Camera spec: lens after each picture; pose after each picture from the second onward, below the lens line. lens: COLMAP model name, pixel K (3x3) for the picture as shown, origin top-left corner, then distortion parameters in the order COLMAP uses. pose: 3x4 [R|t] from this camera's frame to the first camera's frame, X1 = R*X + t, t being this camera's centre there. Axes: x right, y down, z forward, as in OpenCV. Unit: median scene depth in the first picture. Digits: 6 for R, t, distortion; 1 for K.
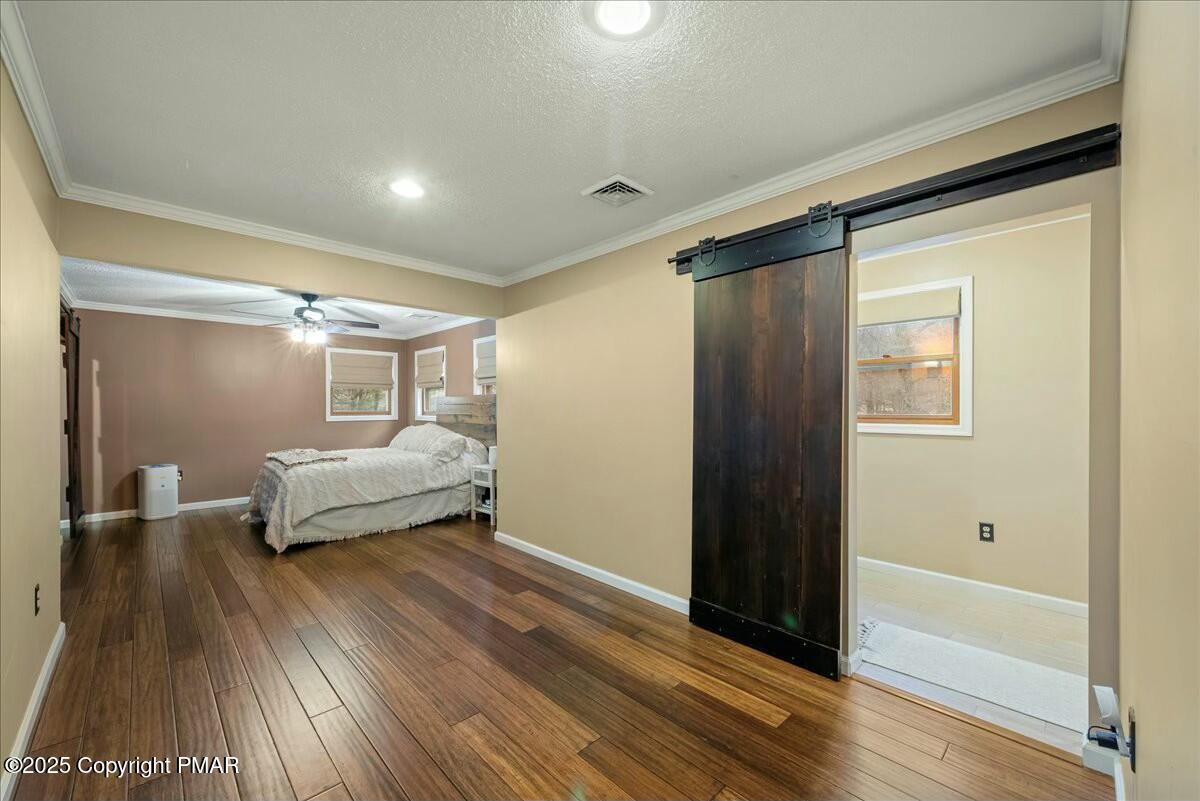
lens RADIAL K [[460.3, 0, 600.7], [0, 460.3, 409.2], [0, 0, 1]] dist [0.001183, -0.003071]
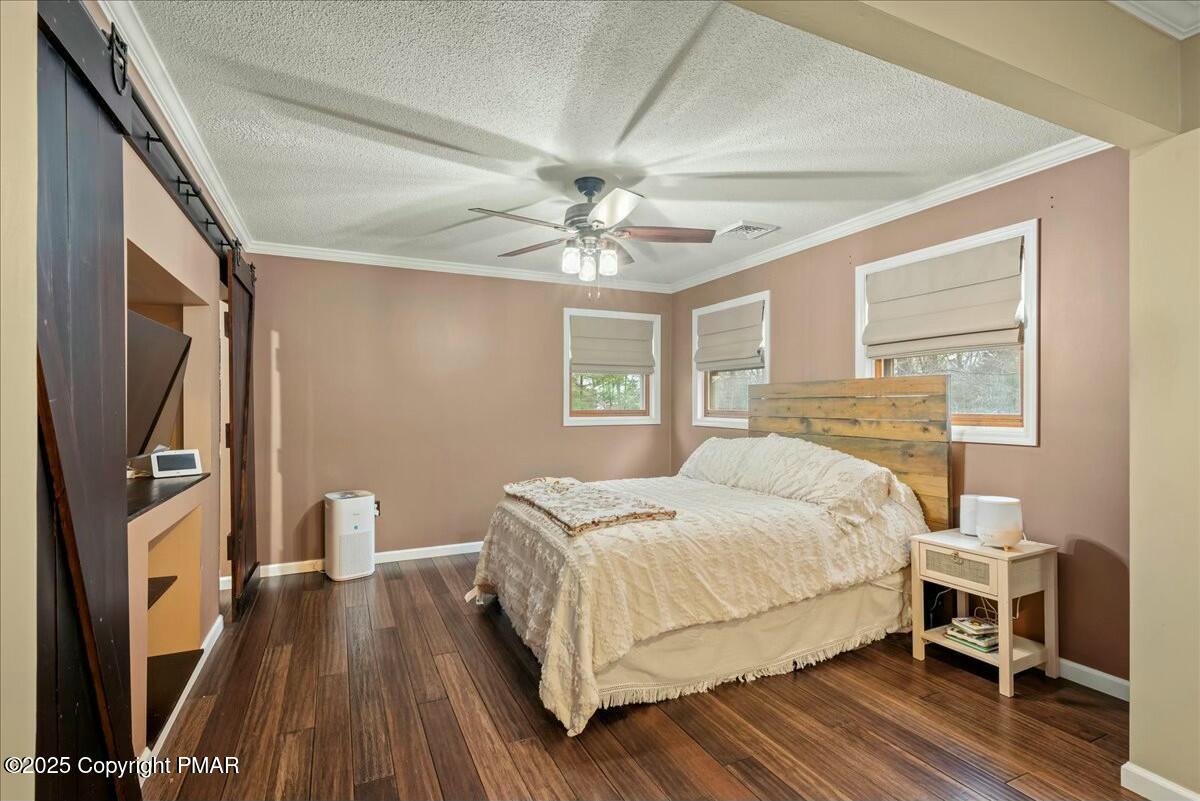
lens RADIAL K [[559.3, 0, 602.1], [0, 559.3, 403.9], [0, 0, 1]] dist [0.004911, -0.000628]
pose [[0.942390, 0.001699, -0.334512, -0.407276], [-0.003238, 0.999987, -0.004041, -0.000556], [0.334500, 0.004891, 0.942383, 0.418781]]
